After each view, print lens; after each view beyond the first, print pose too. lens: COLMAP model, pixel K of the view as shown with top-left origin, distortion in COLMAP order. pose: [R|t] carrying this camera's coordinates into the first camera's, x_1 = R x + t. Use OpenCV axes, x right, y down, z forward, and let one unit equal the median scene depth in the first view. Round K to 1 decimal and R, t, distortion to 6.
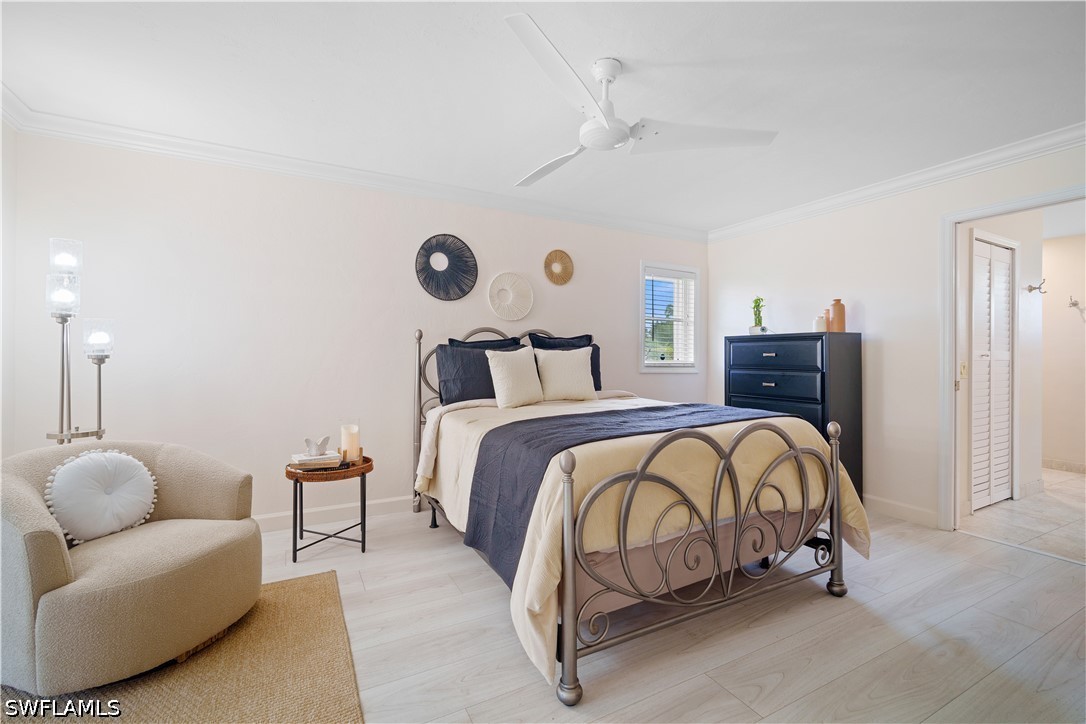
lens RADIAL K [[469.6, 0, 539.3], [0, 469.6, 360.8], [0, 0, 1]] dist [-0.000860, 0.000750]
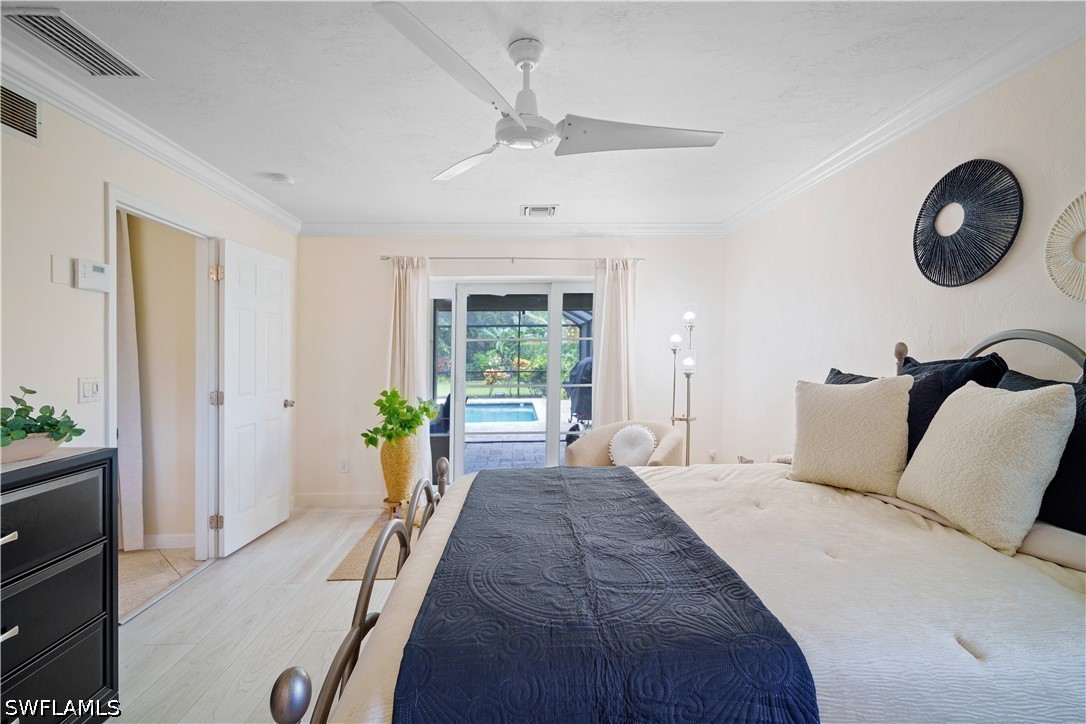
lens RADIAL K [[496.5, 0, 529.0], [0, 496.5, 372.4], [0, 0, 1]] dist [-0.001674, 0.000059]
pose [[-0.437038, 0.032094, -0.898870, 0.557281], [-0.003119, 0.999303, 0.037197, -0.048389], [0.899438, 0.019060, -0.436633, 0.820313]]
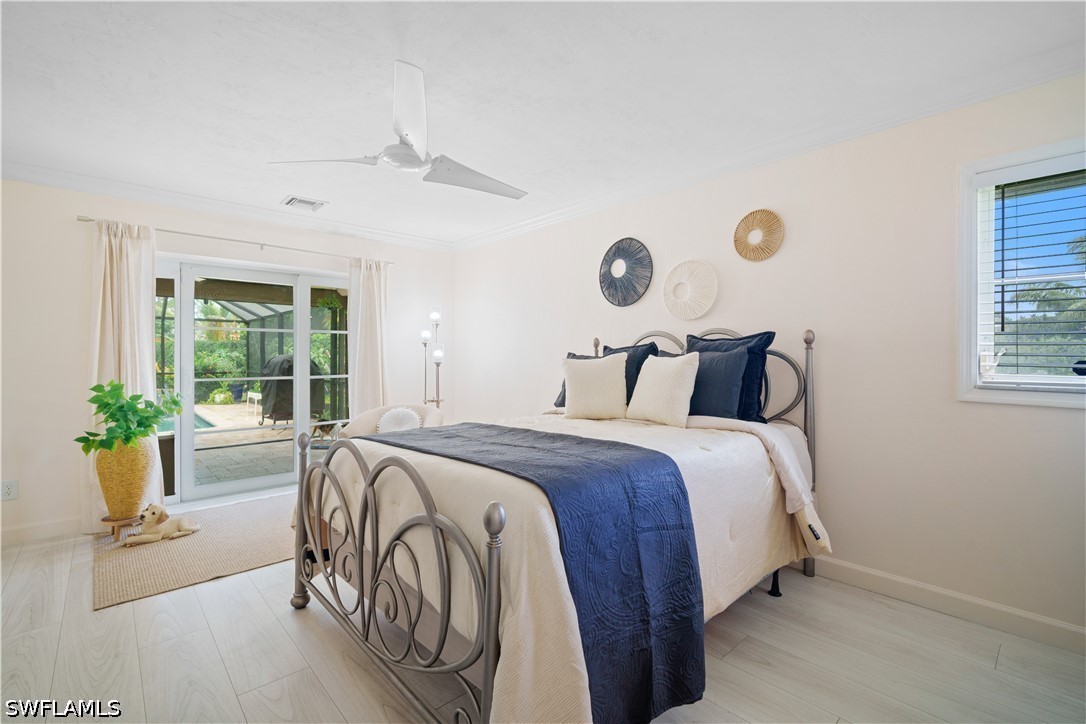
lens RADIAL K [[483.5, 0, 543.0], [0, 483.5, 362.0], [0, 0, 1]] dist [-0.000403, 0.000245]
pose [[0.253753, 0.006808, -0.967245, 0.746569], [-0.008389, 0.999953, 0.004837, -0.016607], [0.967233, 0.006887, 0.253798, 0.595934]]
